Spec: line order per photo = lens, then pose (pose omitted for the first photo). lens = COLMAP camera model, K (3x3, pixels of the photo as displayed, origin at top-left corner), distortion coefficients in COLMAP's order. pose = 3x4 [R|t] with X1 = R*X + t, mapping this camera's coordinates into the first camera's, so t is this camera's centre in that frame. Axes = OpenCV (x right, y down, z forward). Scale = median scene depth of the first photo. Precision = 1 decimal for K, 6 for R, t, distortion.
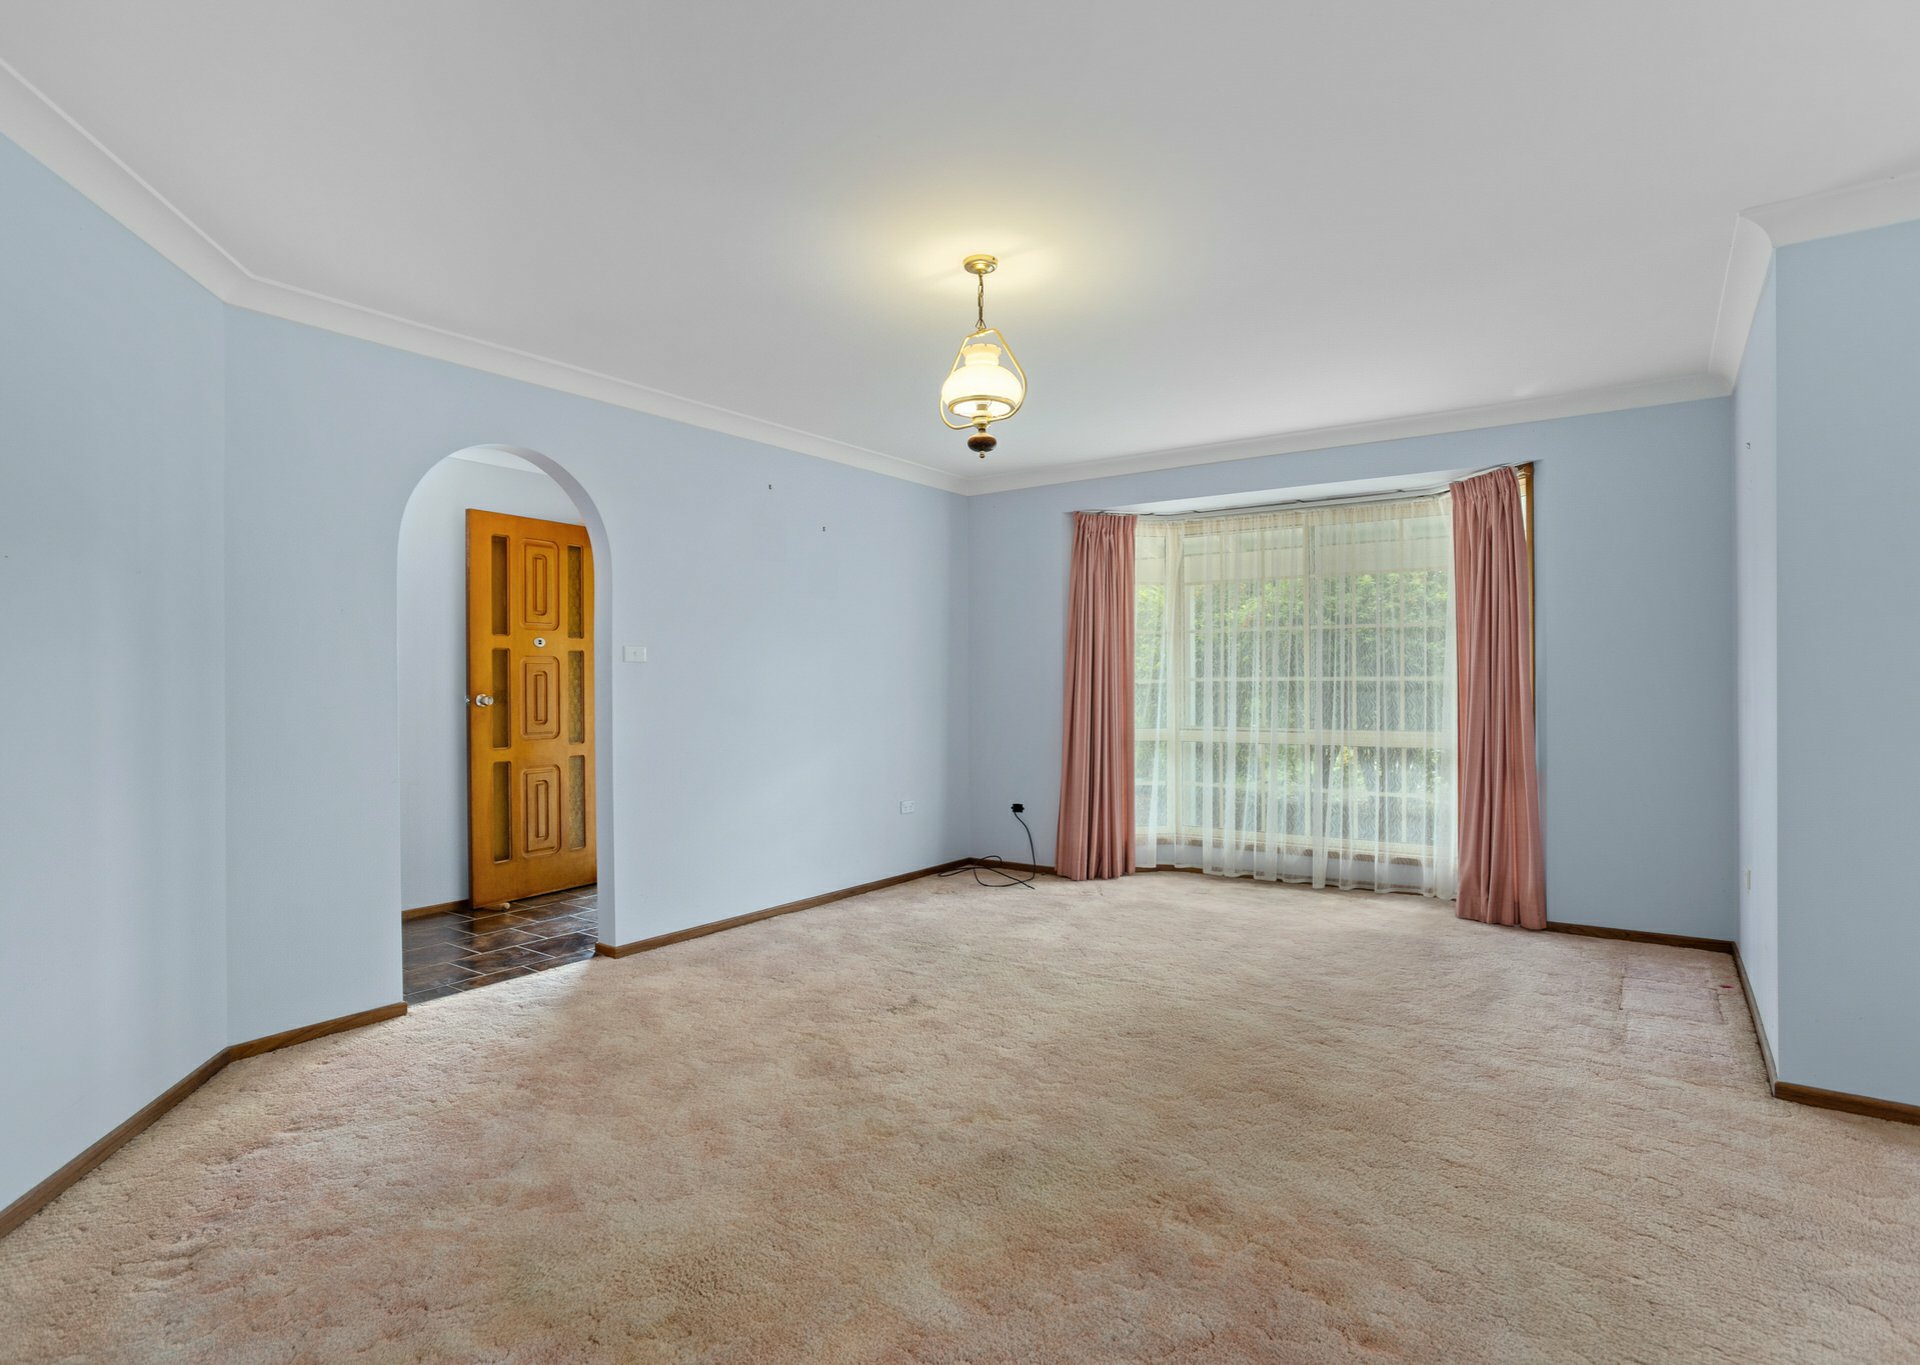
lens RADIAL K [[1001.9, 0, 959.6], [0, 1001.9, 694.5], [0, 0, 1]] dist [-0.029876, 0.000141]
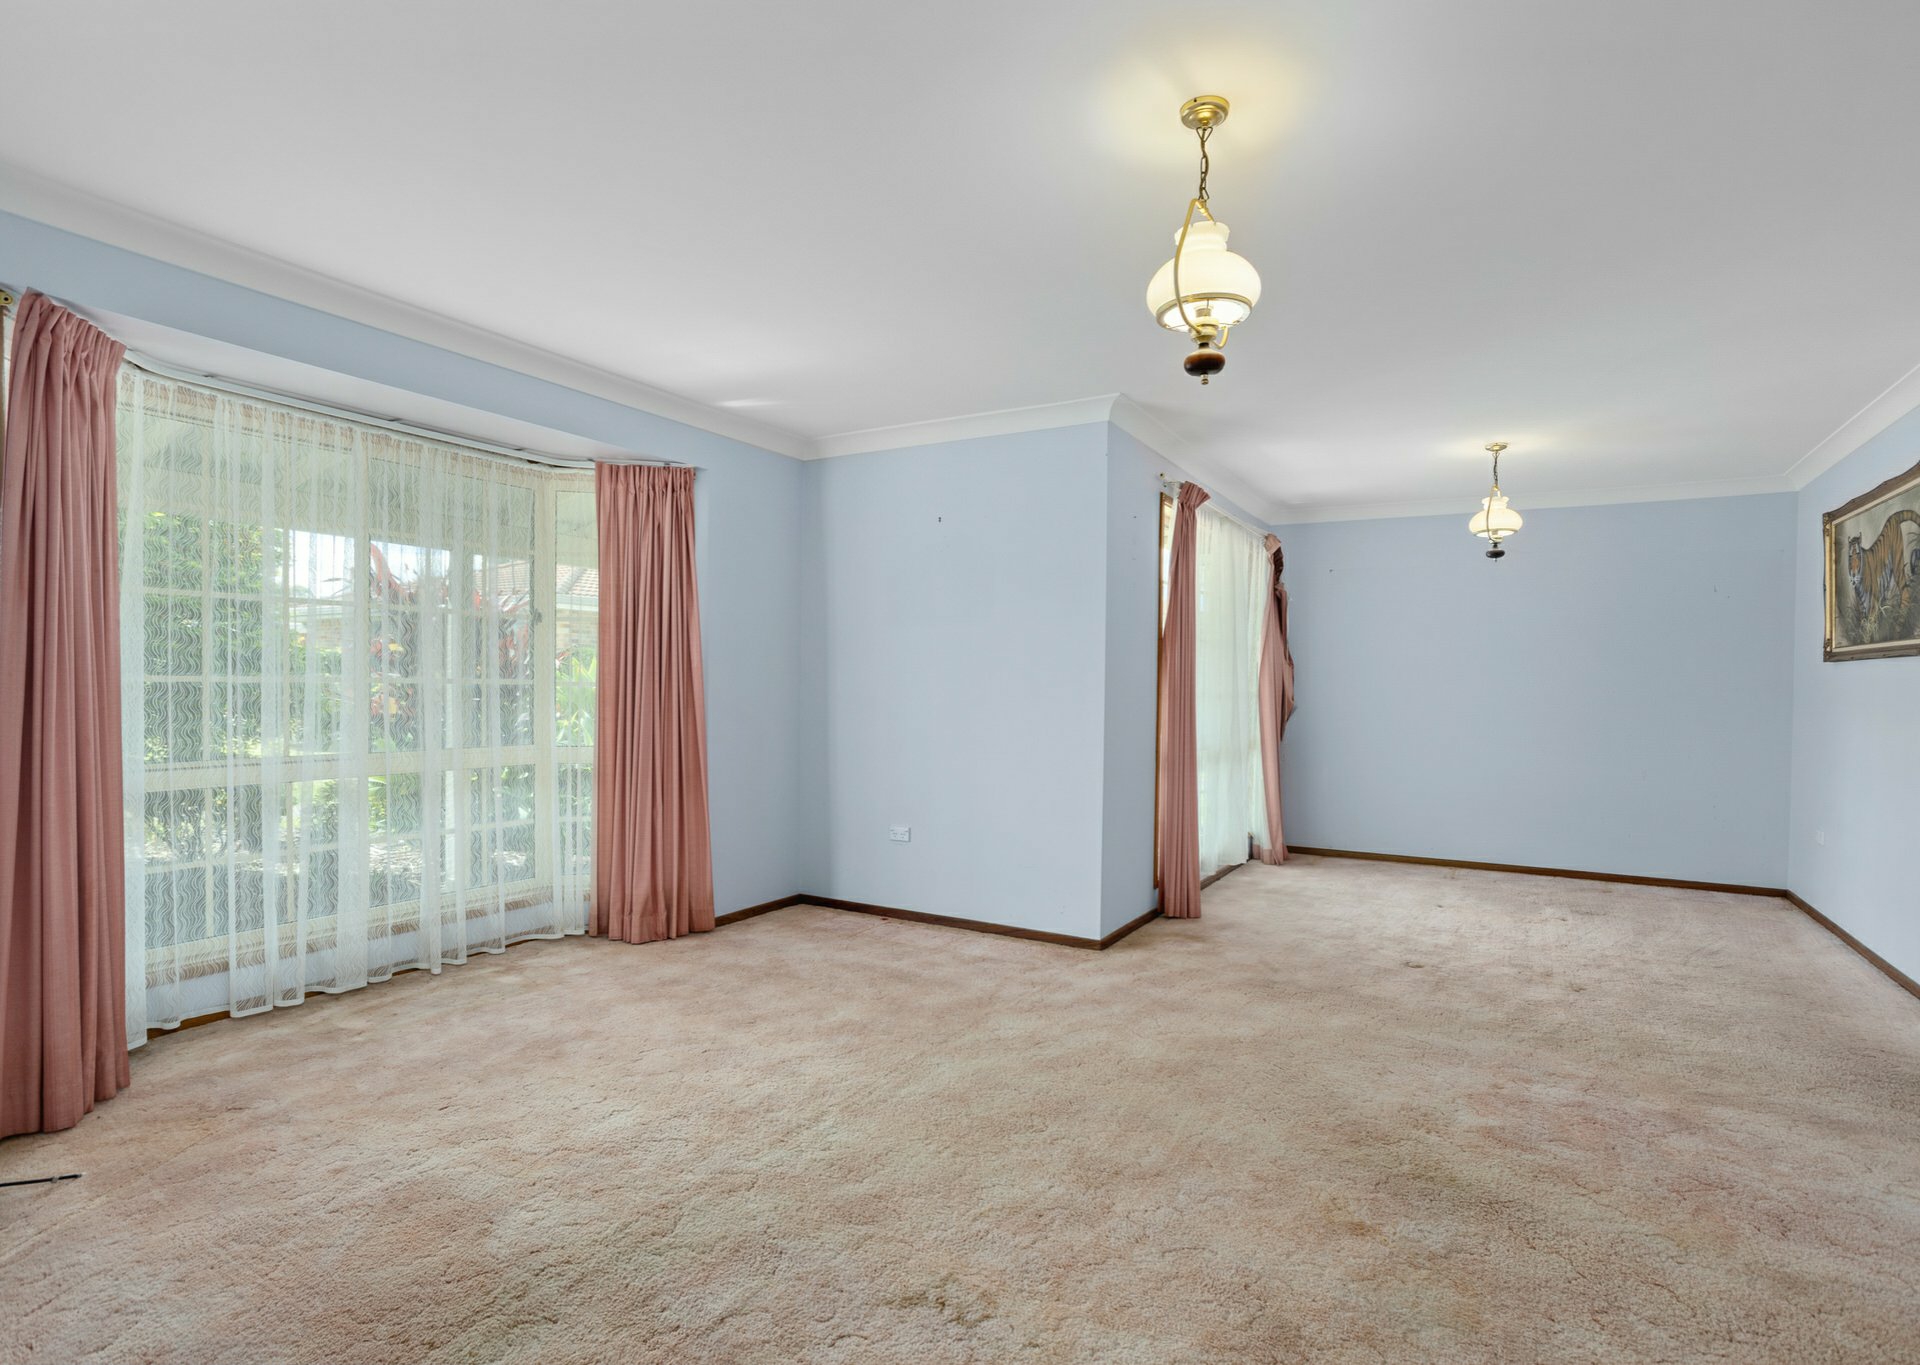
lens RADIAL K [[1001.9, 0, 958.9], [0, 1001.9, 685.1], [0, 0, 1]] dist [-0.029876, 0.000141]
pose [[-0.118700, 0.003369, 0.992924, -0.510489], [-0.008789, 0.999952, -0.004443, -0.014182], [-0.992891, -0.009255, -0.118664, 0.932580]]
